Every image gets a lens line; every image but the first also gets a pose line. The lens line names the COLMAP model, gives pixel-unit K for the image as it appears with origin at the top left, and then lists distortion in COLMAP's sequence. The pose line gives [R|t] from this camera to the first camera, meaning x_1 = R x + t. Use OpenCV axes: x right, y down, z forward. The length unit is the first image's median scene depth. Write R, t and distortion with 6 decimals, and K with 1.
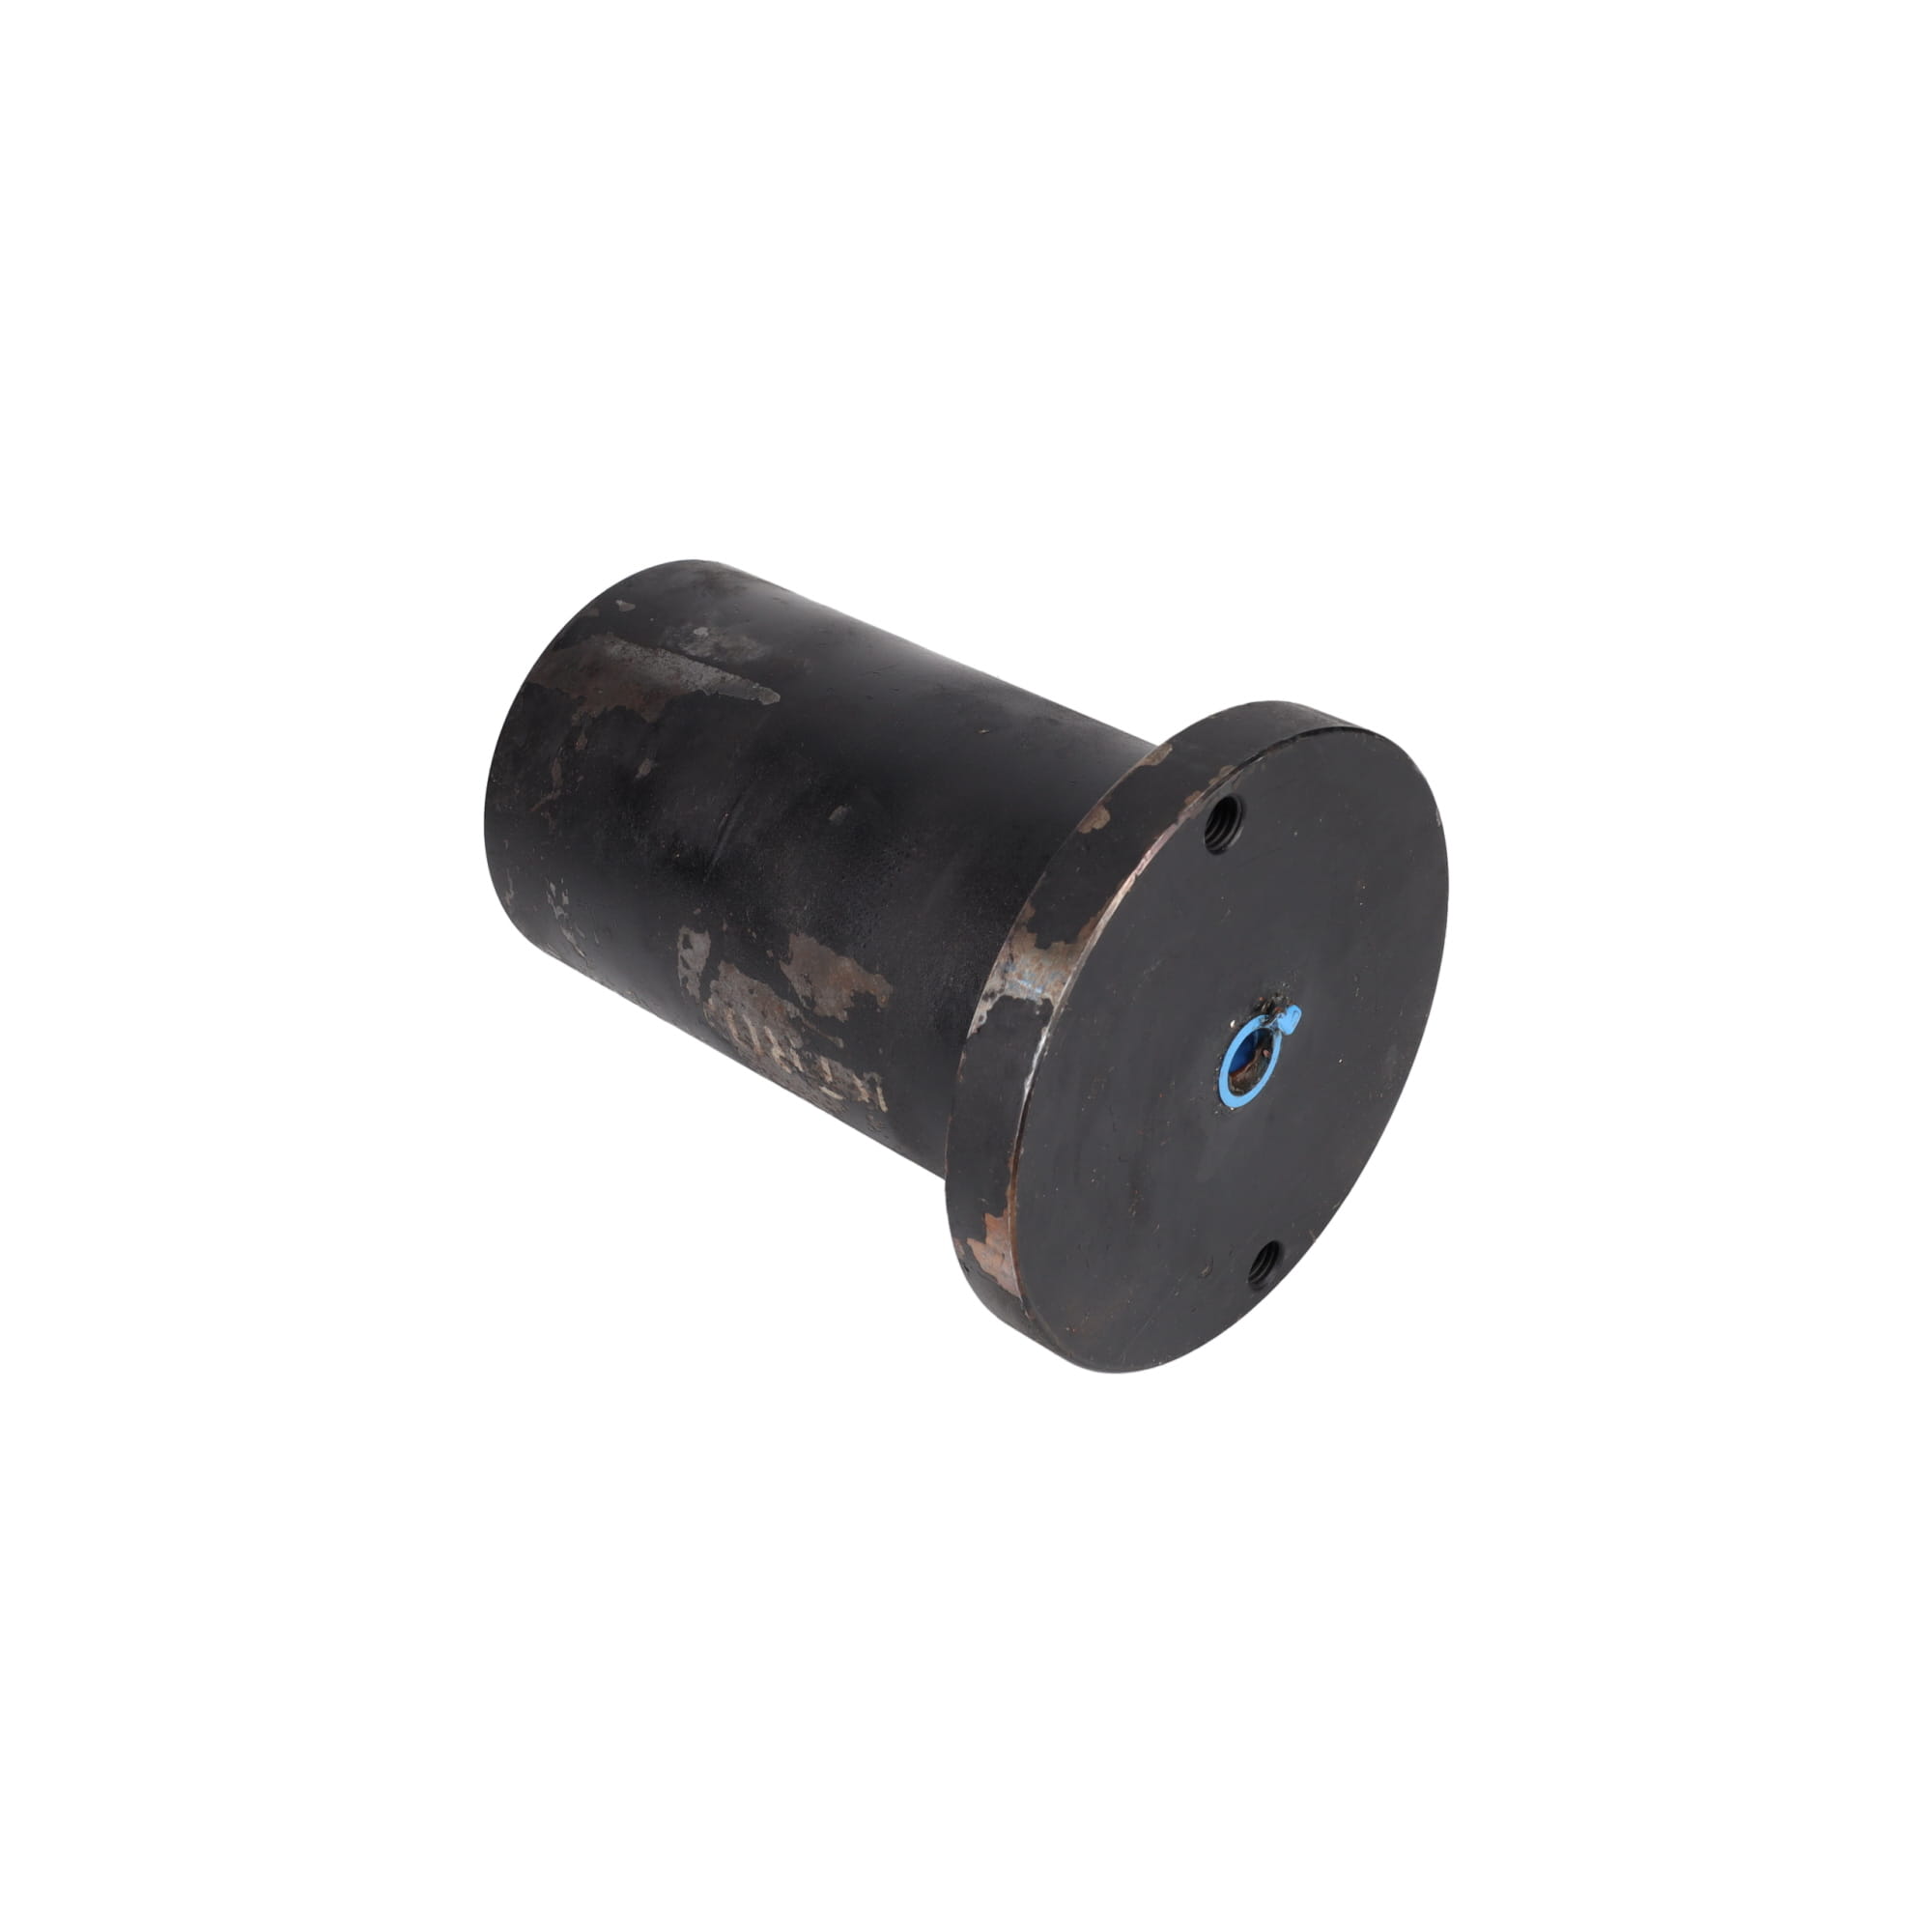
lens RADIAL K [[3000.8, 0, 962.7], [0, 3000.8, 963.8], [0, 0, 1]] dist [-0.170748, 0.000000]
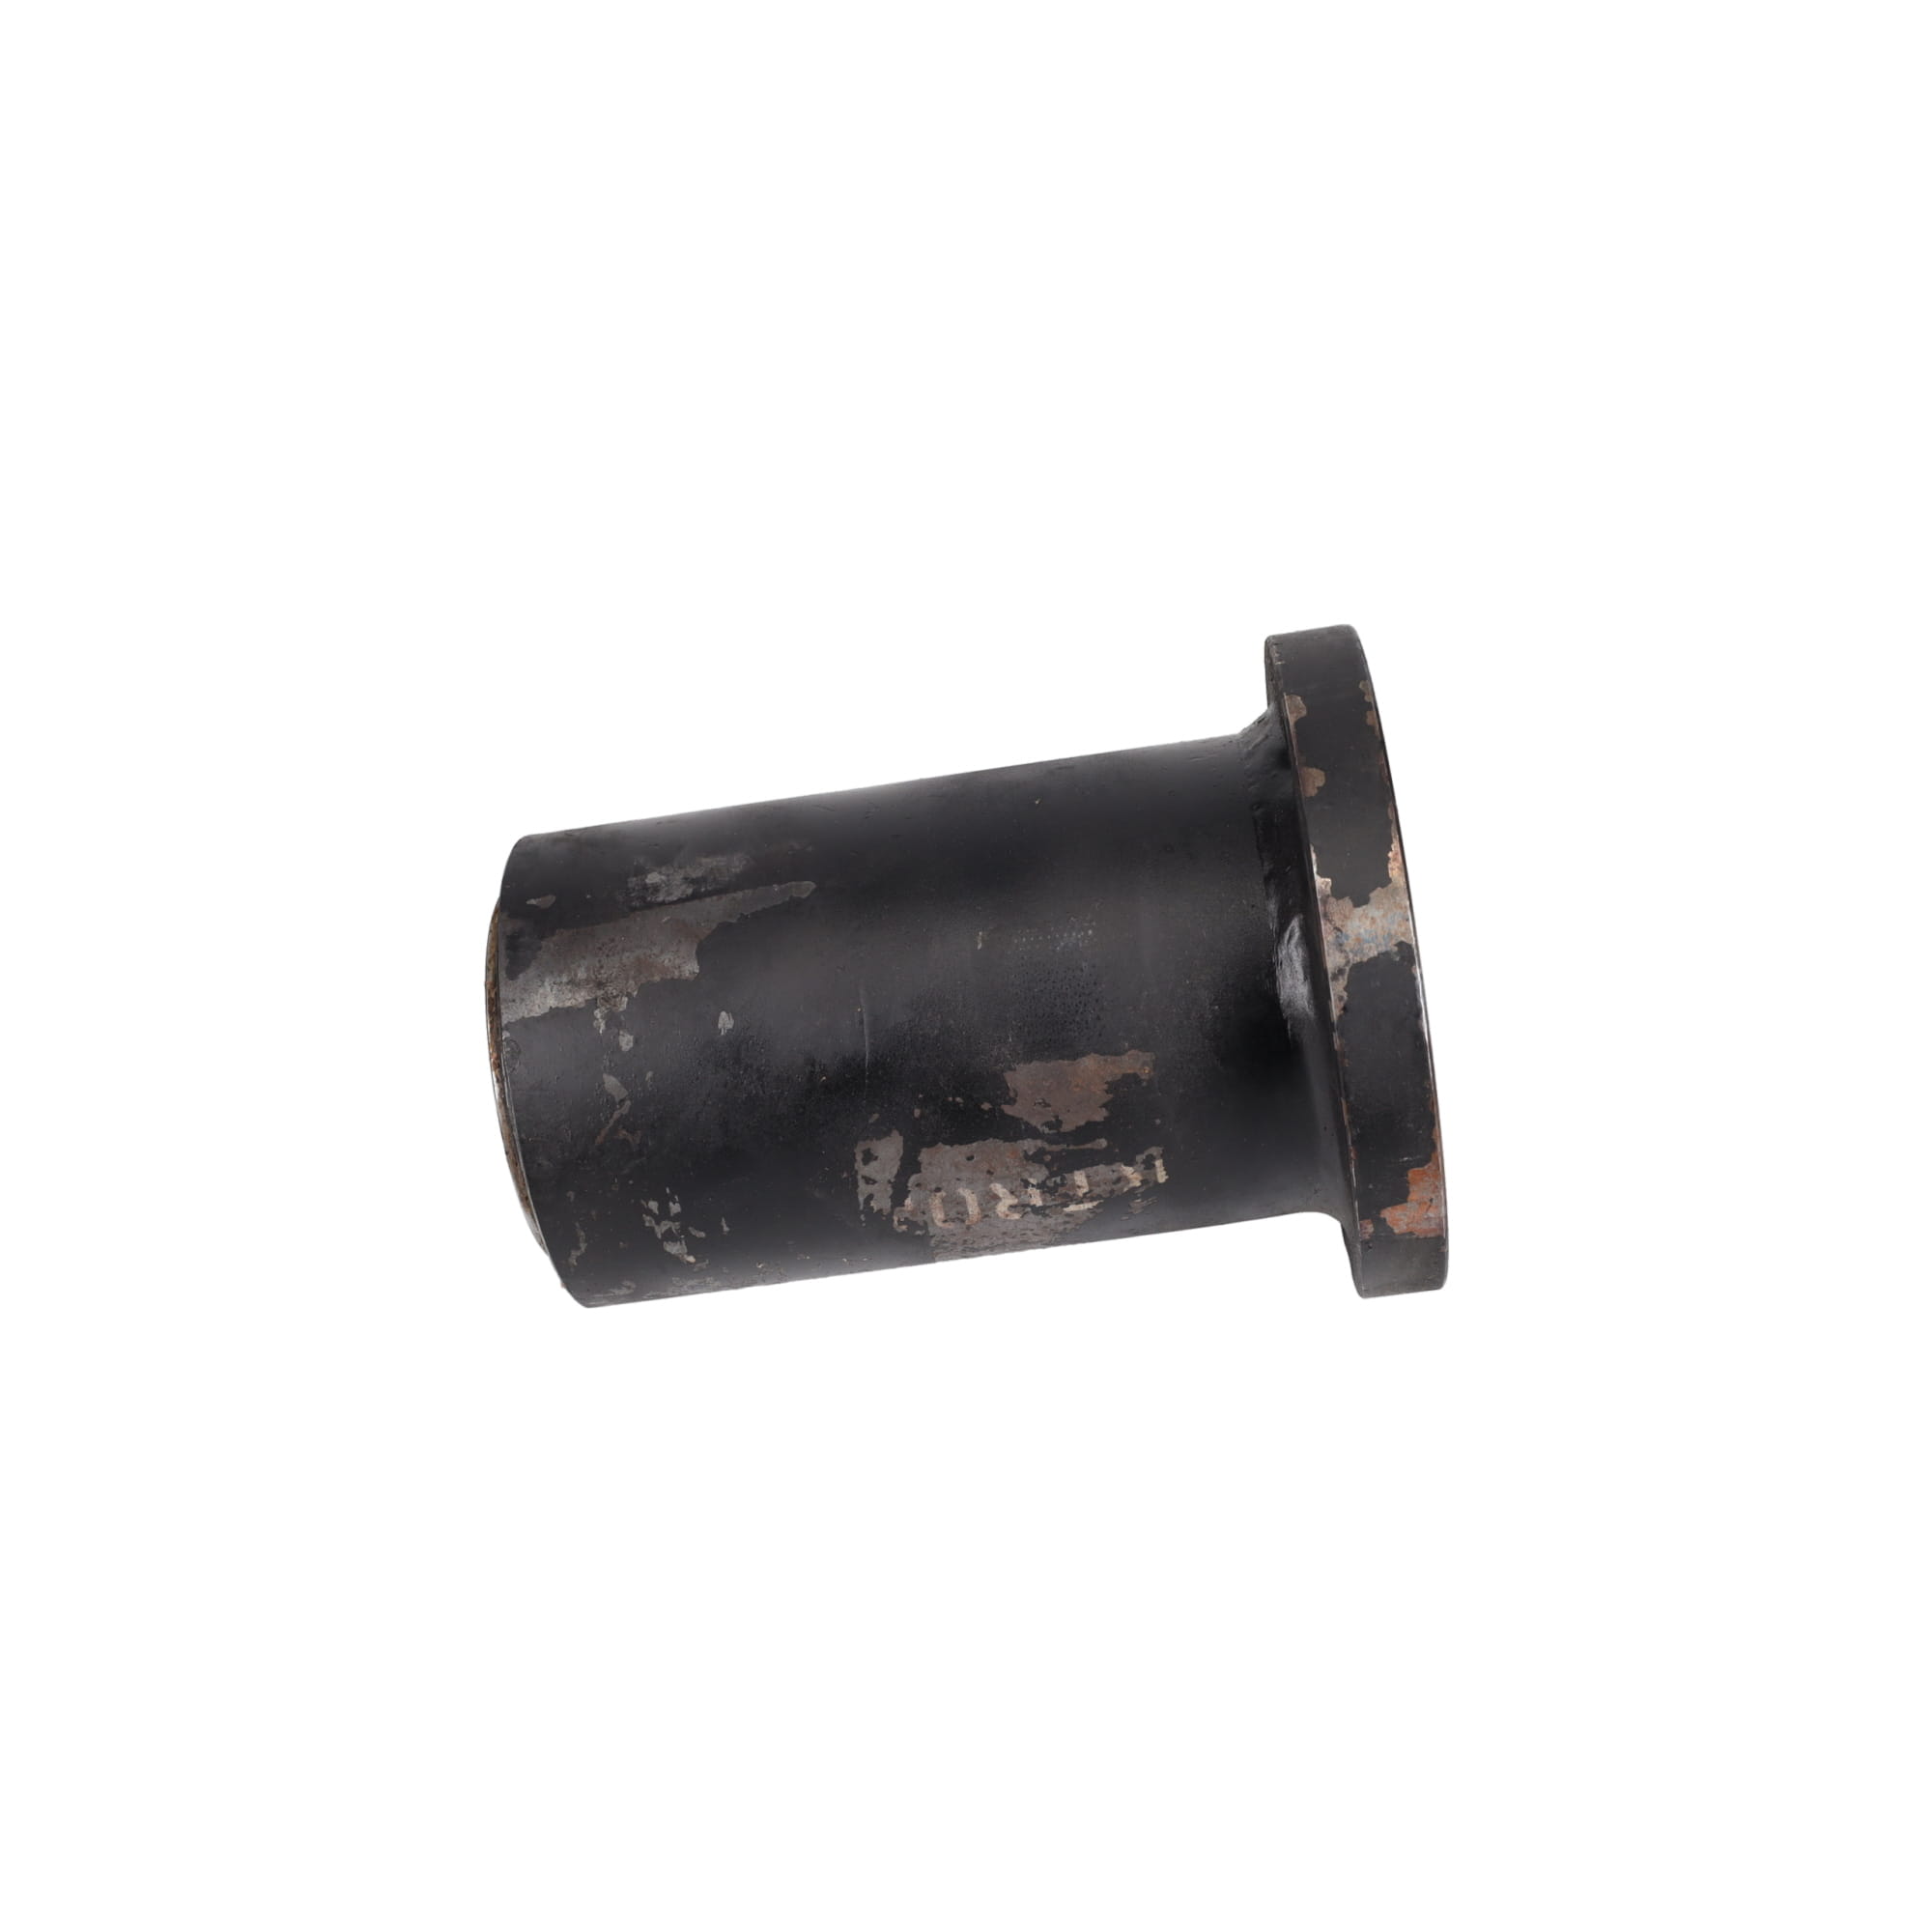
lens RADIAL K [[3000.8, 0, 977.0], [0, 3000.8, 963.2], [0, 0, 1]] dist [-0.170748, 0.000000]
pose [[0.710849, -0.469795, 0.523437, -0.527830], [0.500857, 0.860603, 0.092223, -0.127944], [-0.493797, 0.196611, 0.847059, 0.182985]]
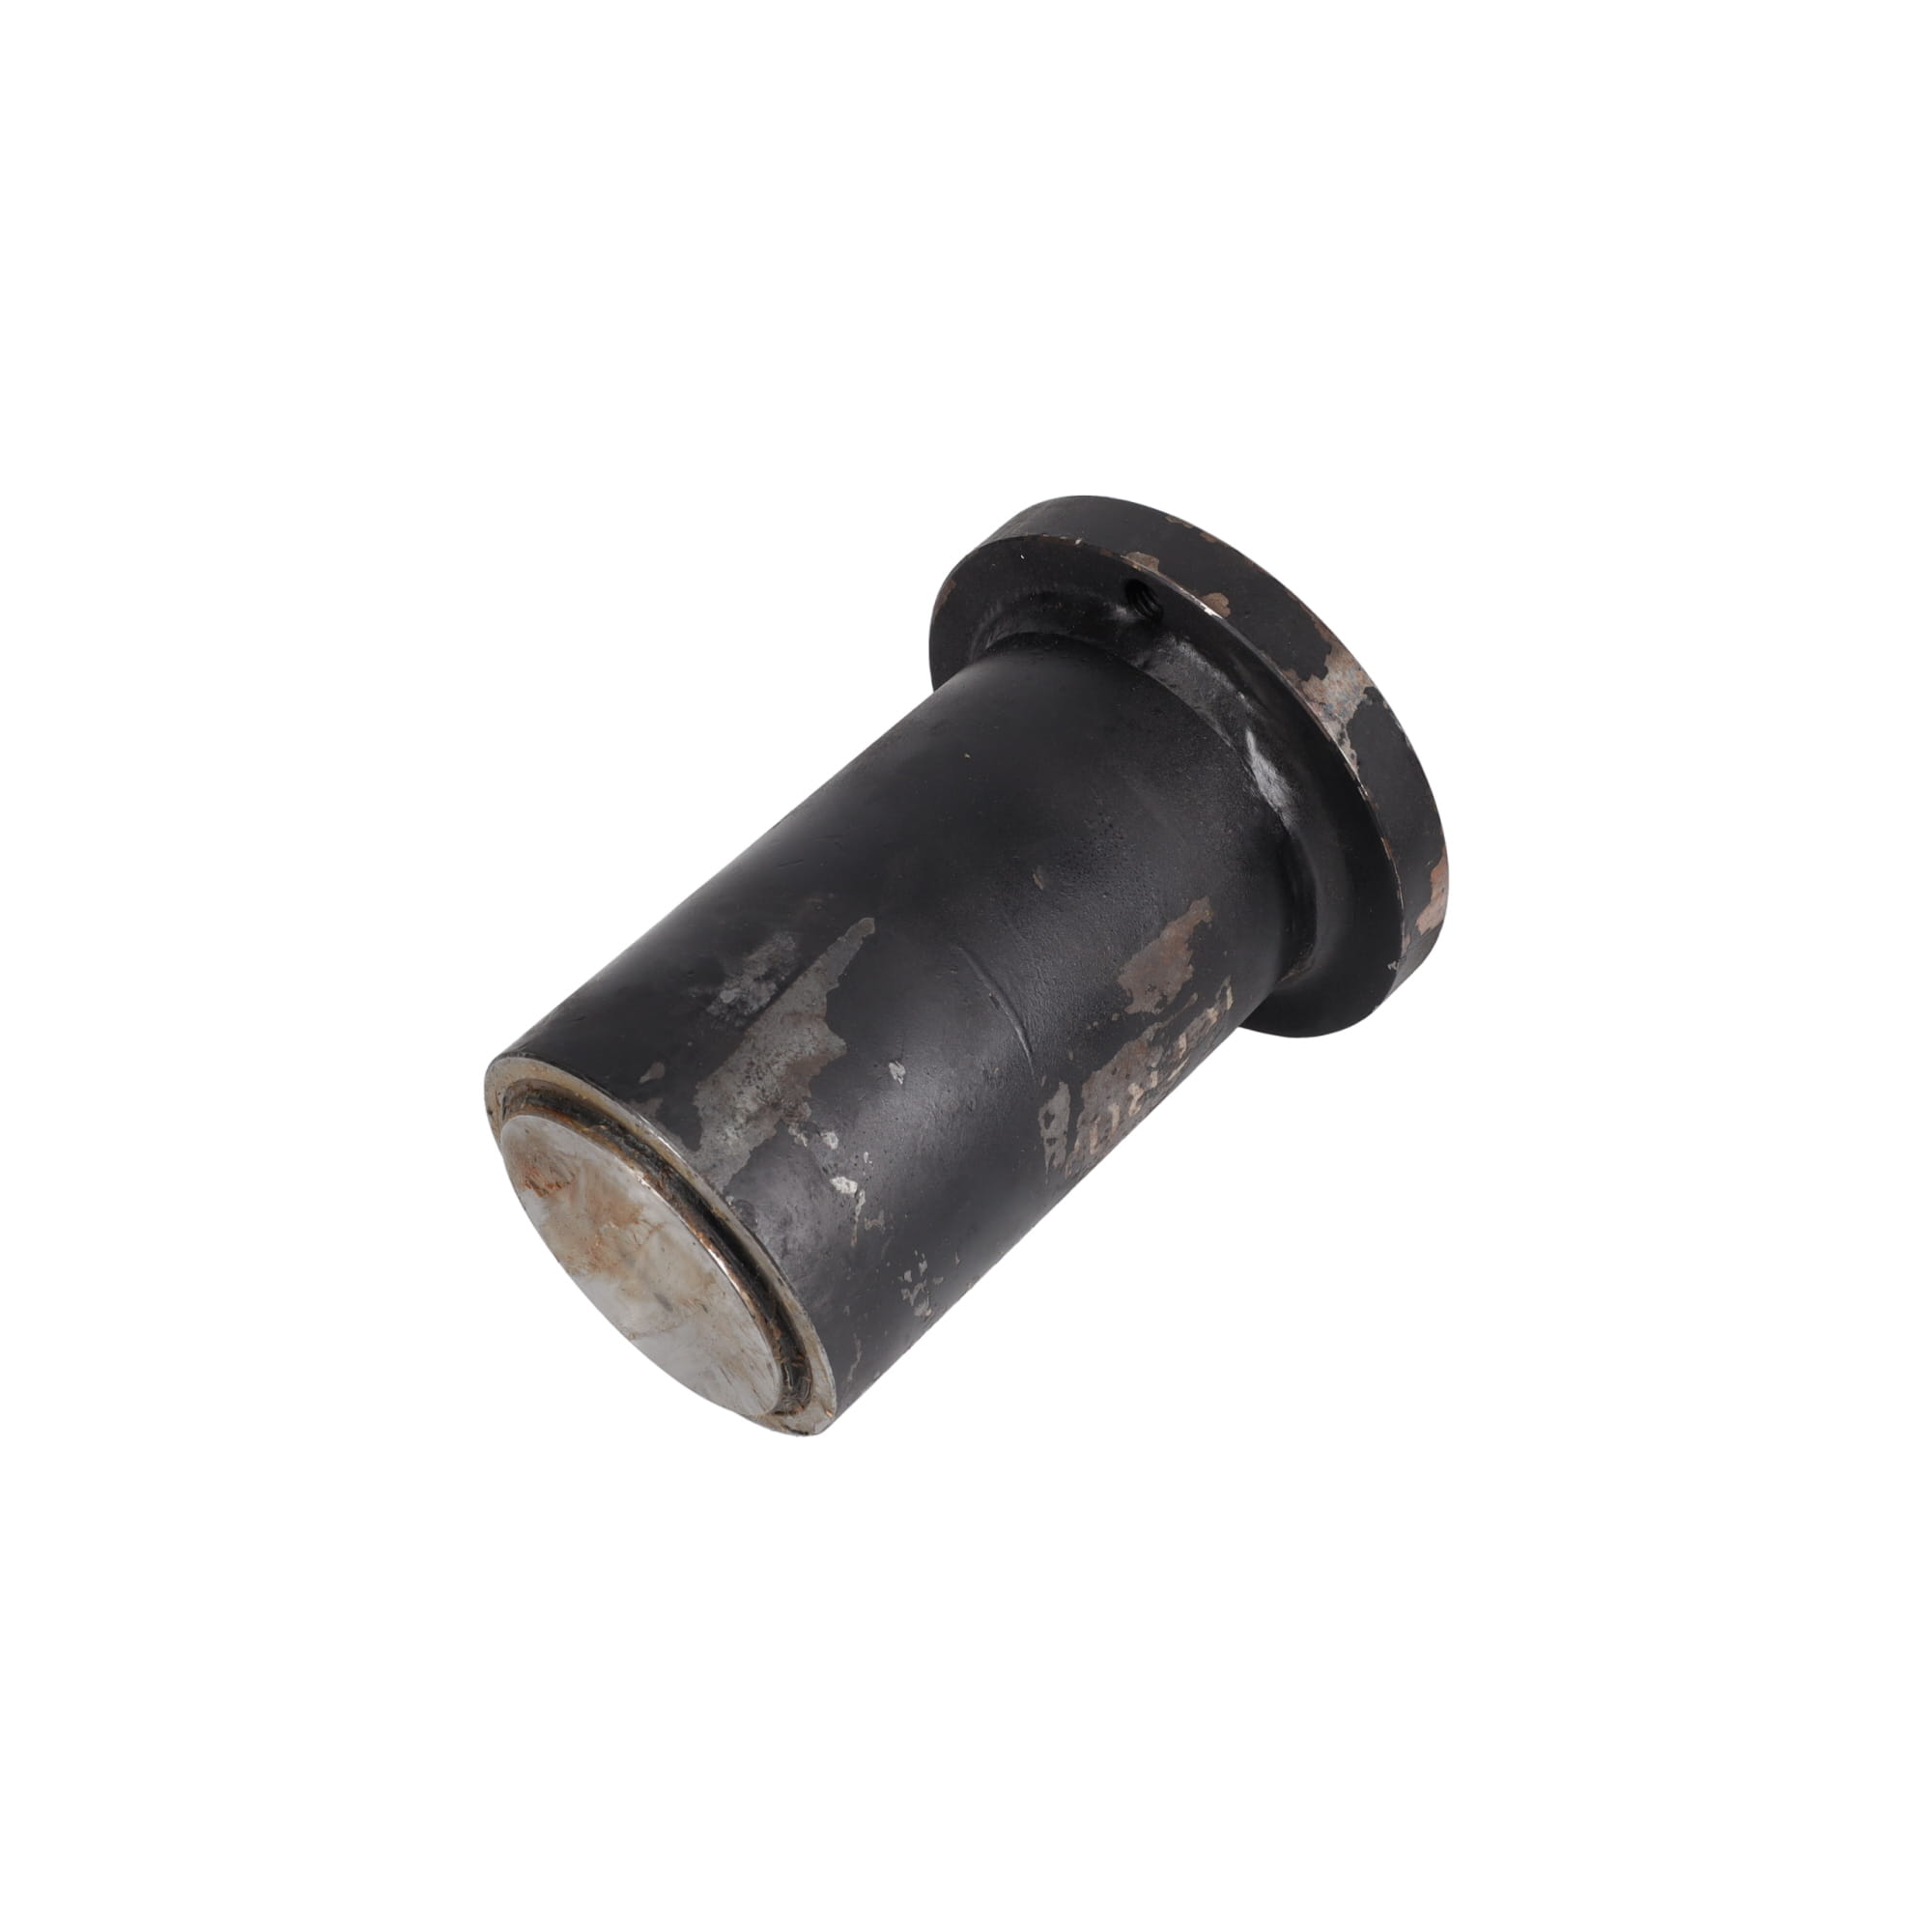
lens RADIAL K [[3000.8, 0, 960.2], [0, 3000.8, 967.2], [0, 0, 1]] dist [-0.170748, 0.000000]
pose [[-0.000625, -0.660794, 0.750567, -0.781470], [0.719718, 0.520796, 0.459105, -0.494091], [-0.694266, 0.540483, 0.475260, 0.537688]]
